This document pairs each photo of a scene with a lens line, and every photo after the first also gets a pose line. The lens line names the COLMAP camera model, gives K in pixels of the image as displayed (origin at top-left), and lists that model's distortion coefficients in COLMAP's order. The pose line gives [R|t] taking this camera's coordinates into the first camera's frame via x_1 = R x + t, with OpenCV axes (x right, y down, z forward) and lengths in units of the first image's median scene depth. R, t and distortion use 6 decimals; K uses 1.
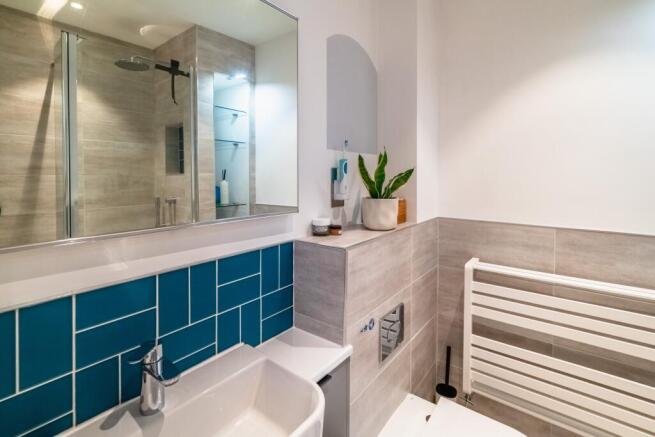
lens RADIAL K [[311.8, 0, 324.6], [0, 311.8, 178.0], [0, 0, 1]] dist [-0.002228, -0.000152]
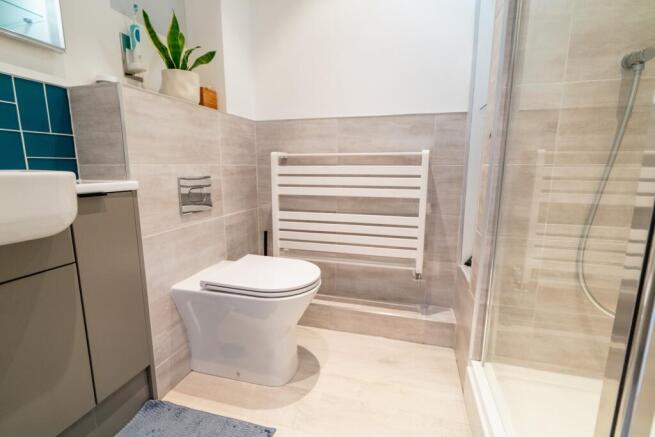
lens RADIAL K [[304.9, 0, 327.5], [0, 304.9, 218.5], [0, 0, 1]] dist [-0.002708, -0.000048]
pose [[0.925255, -0.059333, 0.374678, 0.226205], [-0.001408, 0.987149, 0.159798, 0.380766], [-0.379344, -0.148381, 0.913280, -0.180592]]
